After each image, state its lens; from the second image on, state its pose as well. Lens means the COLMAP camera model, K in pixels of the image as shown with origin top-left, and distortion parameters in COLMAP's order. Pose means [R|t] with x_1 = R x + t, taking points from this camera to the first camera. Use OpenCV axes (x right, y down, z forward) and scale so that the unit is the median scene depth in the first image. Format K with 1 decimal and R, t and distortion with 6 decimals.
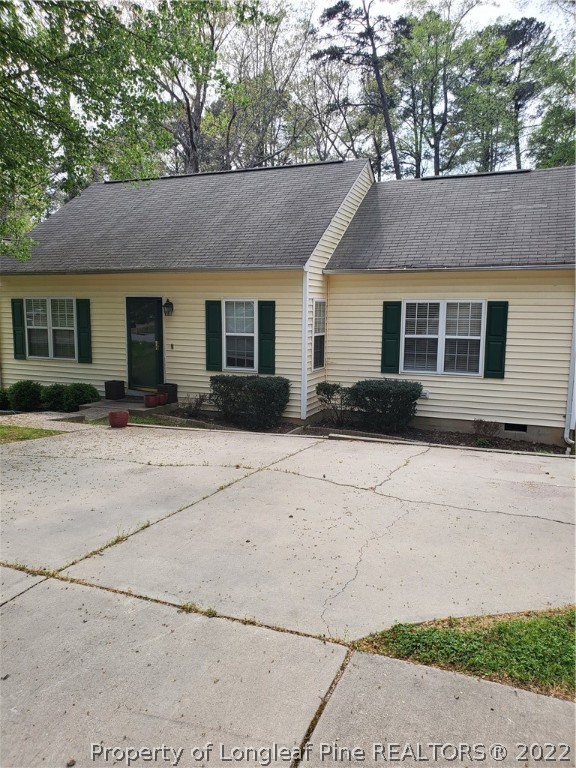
lens RADIAL K [[593.2, 0, 288.0], [0, 593.2, 384.0], [0, 0, 1]] dist [0.075367, -0.134376]
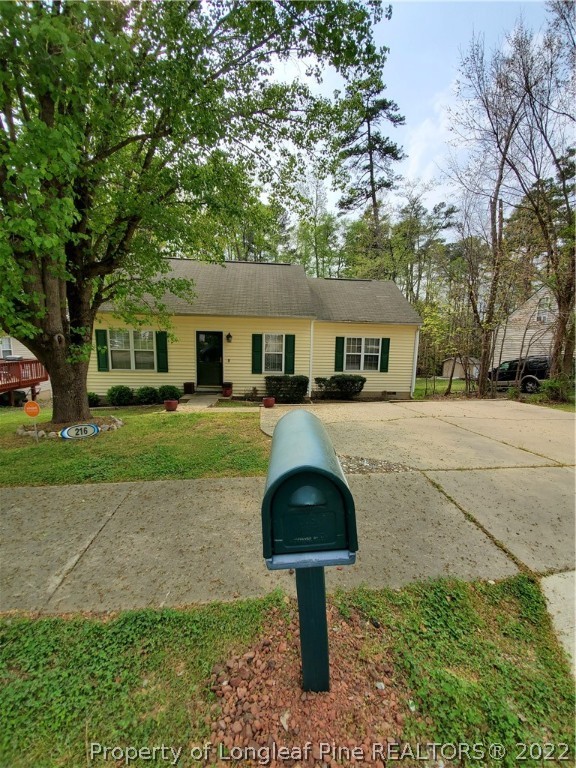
lens RADIAL K [[303.9, 0, 299.5], [0, 303.9, 384.8], [0, 0, 1]] dist [0.010212, -0.016735]
pose [[0.871064, -0.055991, 0.487968, -0.477043], [0.047335, 0.998427, 0.030066, -0.010677], [-0.488884, -0.003091, 0.872343, 0.147731]]
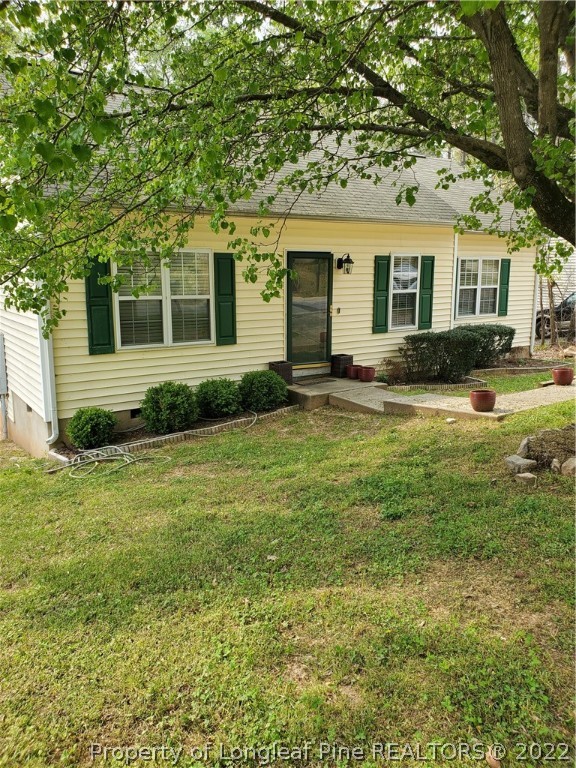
lens RADIAL K [[593.2, 0, 288.0], [0, 593.2, 384.0], [0, 0, 1]] dist [0.075367, -0.134376]
pose [[0.548401, -0.165543, 0.819666, -1.009706], [0.115540, 0.985808, 0.121795, -0.075775], [-0.828195, 0.027912, 0.559745, 0.624808]]
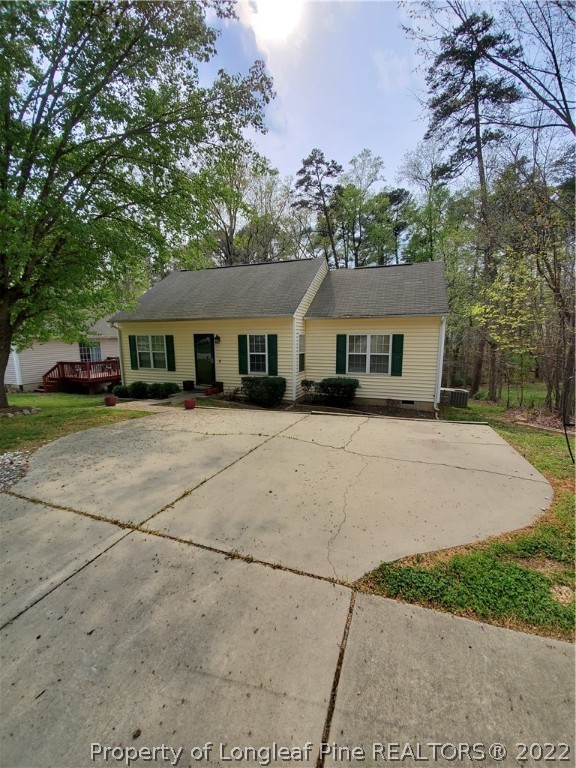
lens RADIAL K [[303.9, 0, 297.1], [0, 303.9, 385.6], [0, 0, 1]] dist [0.010752, -0.016939]
pose [[0.998452, -0.019280, 0.052166, -0.011352], [0.017900, 0.999481, 0.026786, -0.009786], [-0.052656, -0.025811, 0.998279, 0.072899]]
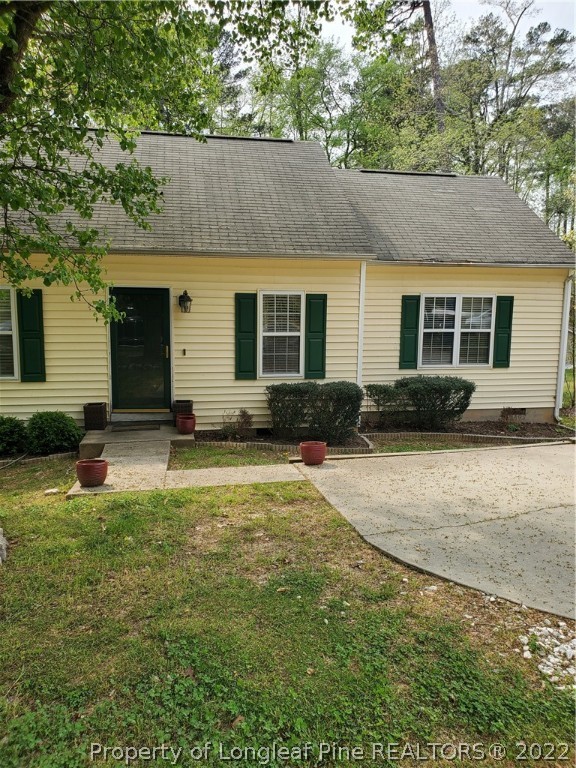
lens RADIAL K [[590.0, 0, 291.4], [0, 590.0, 379.4], [0, 0, 1]] dist [0.078850, -0.077685]
pose [[0.835194, -0.072016, 0.545220, -0.532202], [0.067149, 0.997325, 0.028871, -0.043091], [-0.545841, 0.012498, 0.837796, 0.297793]]
